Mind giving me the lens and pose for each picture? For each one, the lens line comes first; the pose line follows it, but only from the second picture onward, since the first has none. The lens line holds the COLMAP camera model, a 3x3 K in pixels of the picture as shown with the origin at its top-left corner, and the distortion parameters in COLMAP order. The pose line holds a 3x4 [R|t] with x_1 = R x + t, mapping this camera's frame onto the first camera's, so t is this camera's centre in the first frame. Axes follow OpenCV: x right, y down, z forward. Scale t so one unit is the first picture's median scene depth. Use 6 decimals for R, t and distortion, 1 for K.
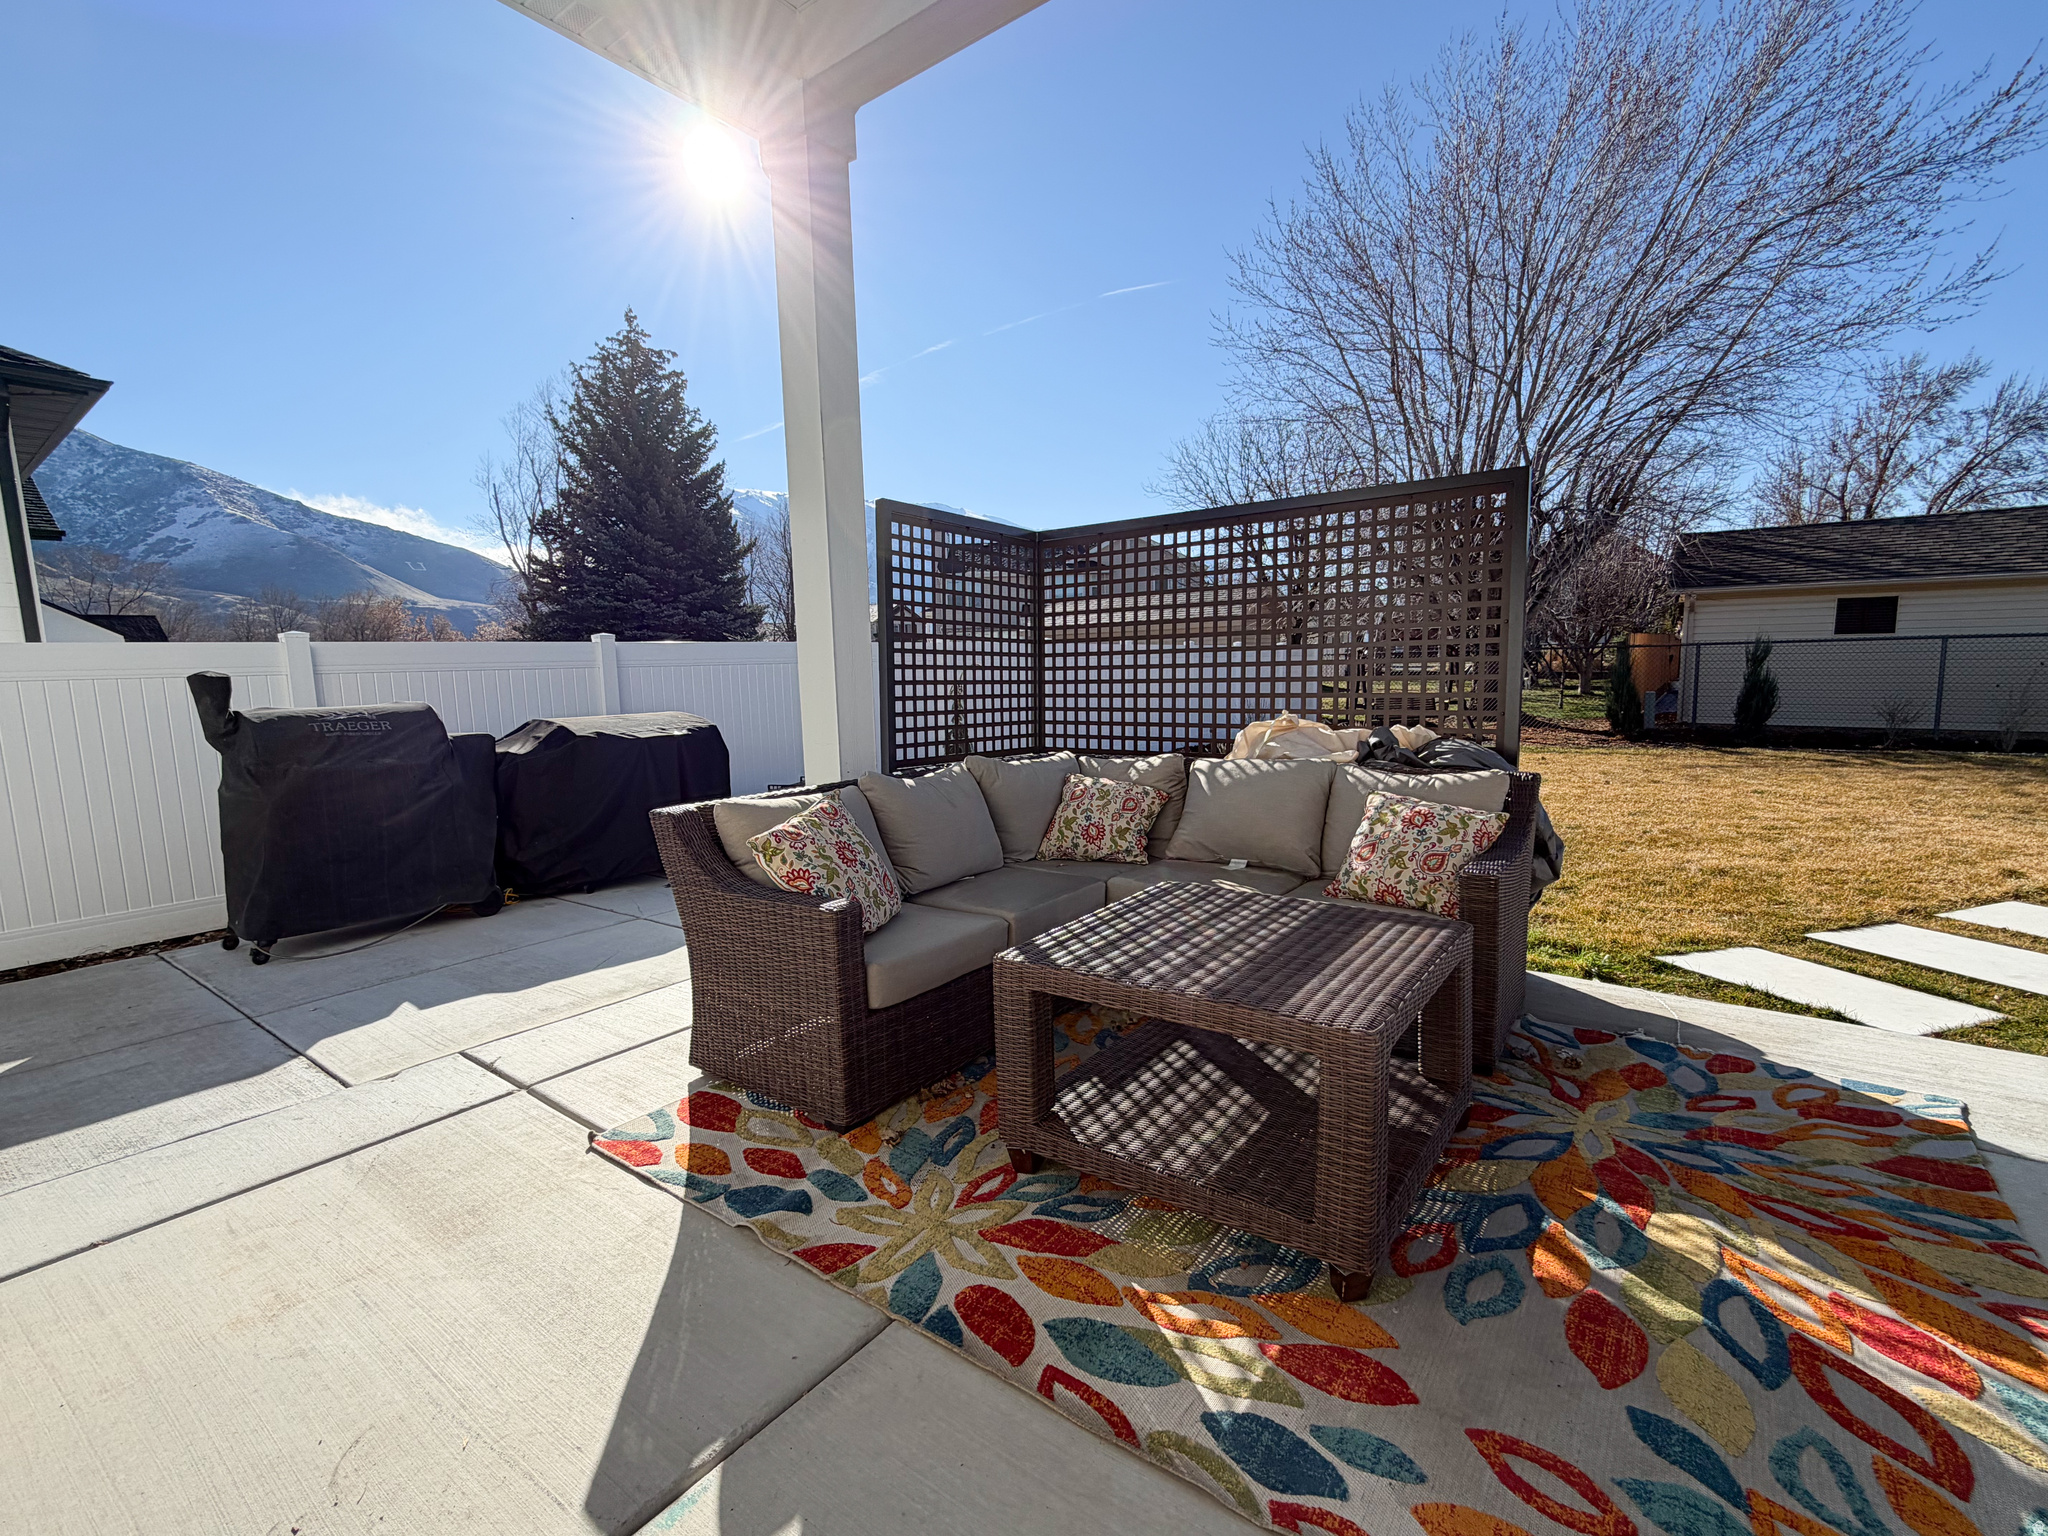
lens RADIAL K [[907.8, 0, 1024.0], [0, 907.8, 771.5], [0, 0, 1]] dist [0.000445, -0.000311]
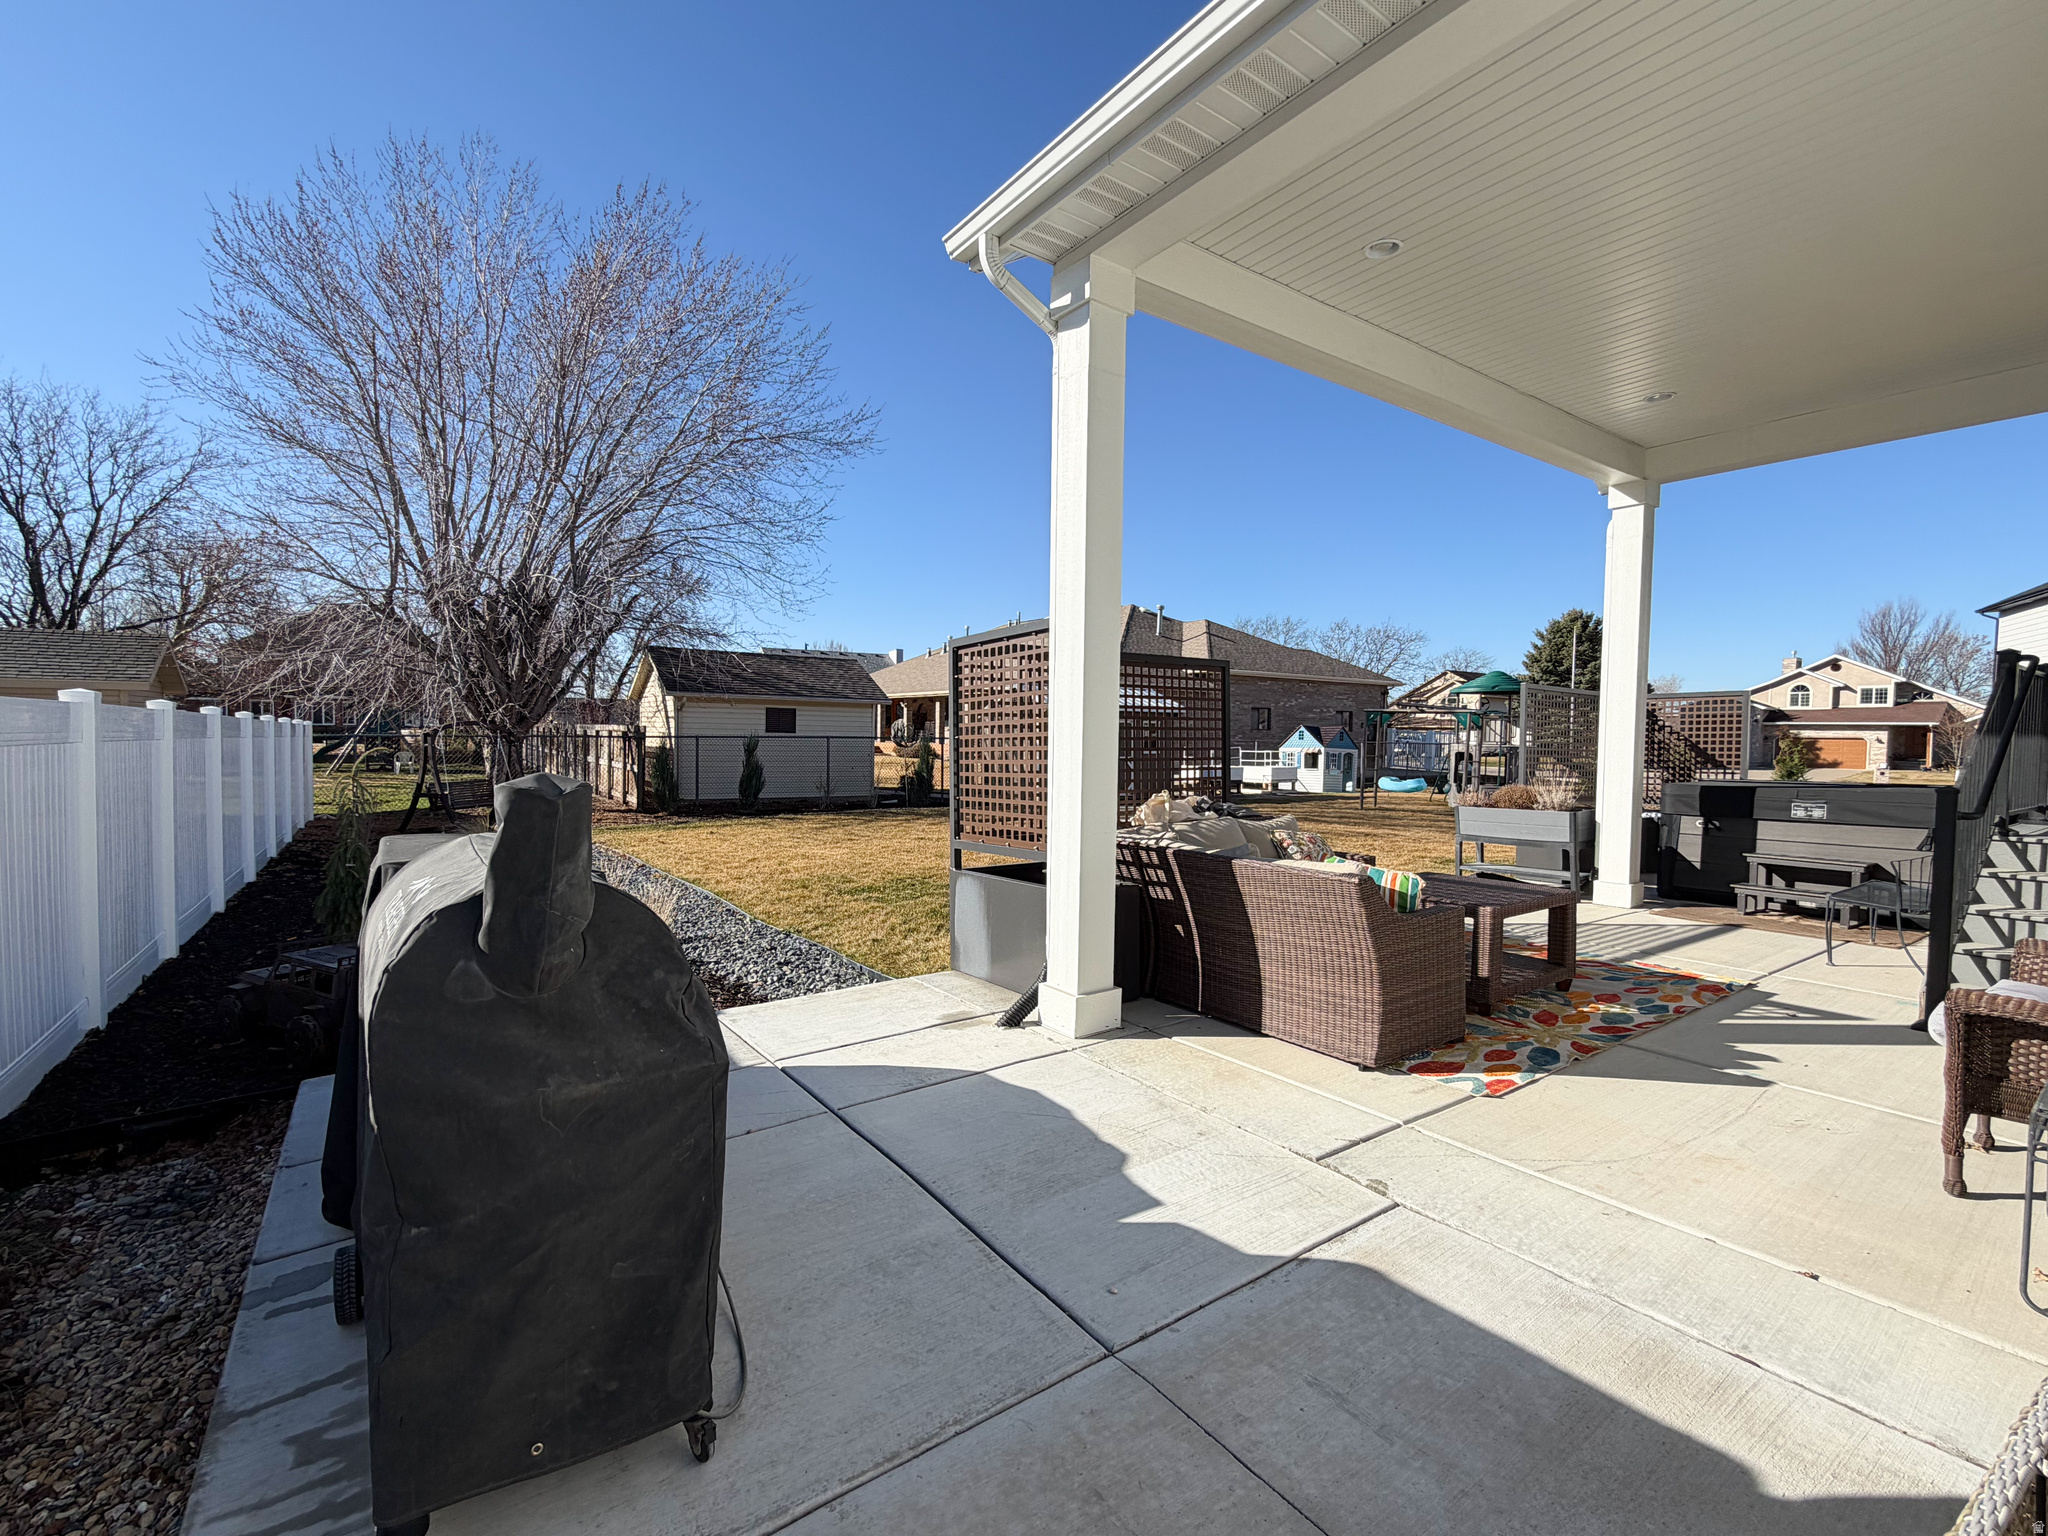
lens RADIAL K [[907.8, 0, 1024.0], [0, 907.8, 771.5], [0, 0, 1]] dist [0.000445, -0.000311]
pose [[0.308838, -0.009245, 0.951070, -0.348964], [0.094643, 0.995289, -0.021058, -0.024651], [-0.946394, 0.096516, 0.308258, 0.203076]]
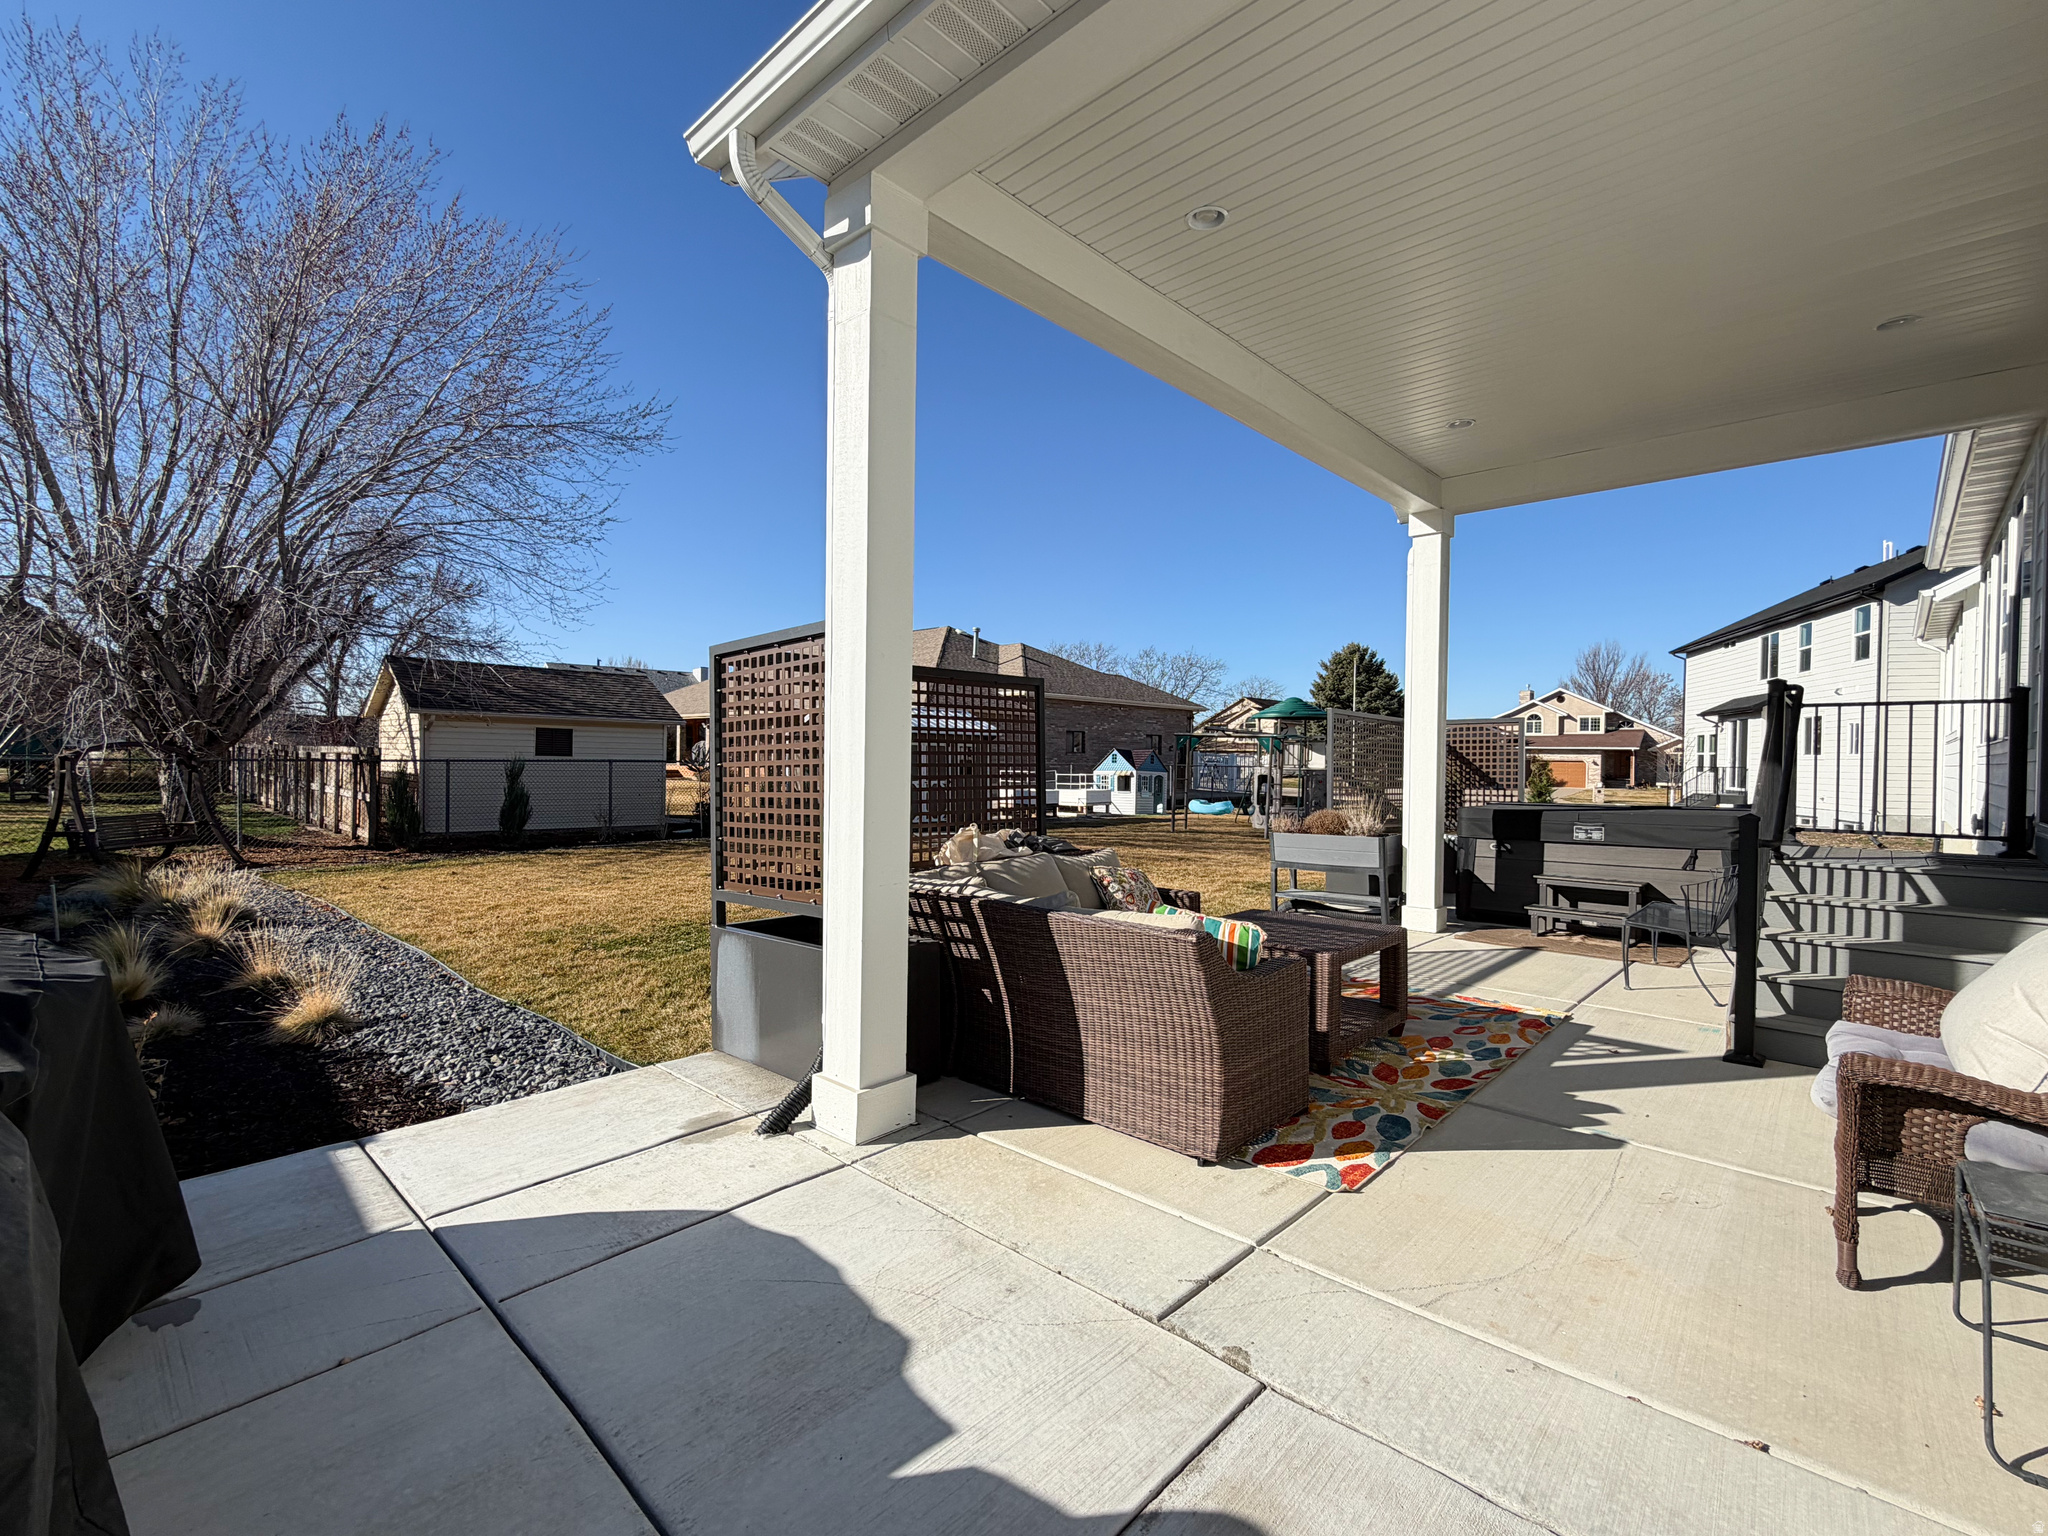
lens RADIAL K [[907.8, 0, 1024.0], [0, 907.8, 771.5], [0, 0, 1]] dist [0.000445, -0.000311]
pose [[0.114894, 0.013813, 0.993282, -0.293609], [0.104523, 0.994185, -0.025915, -0.028136], [-0.987863, 0.106798, 0.112782, 0.207308]]
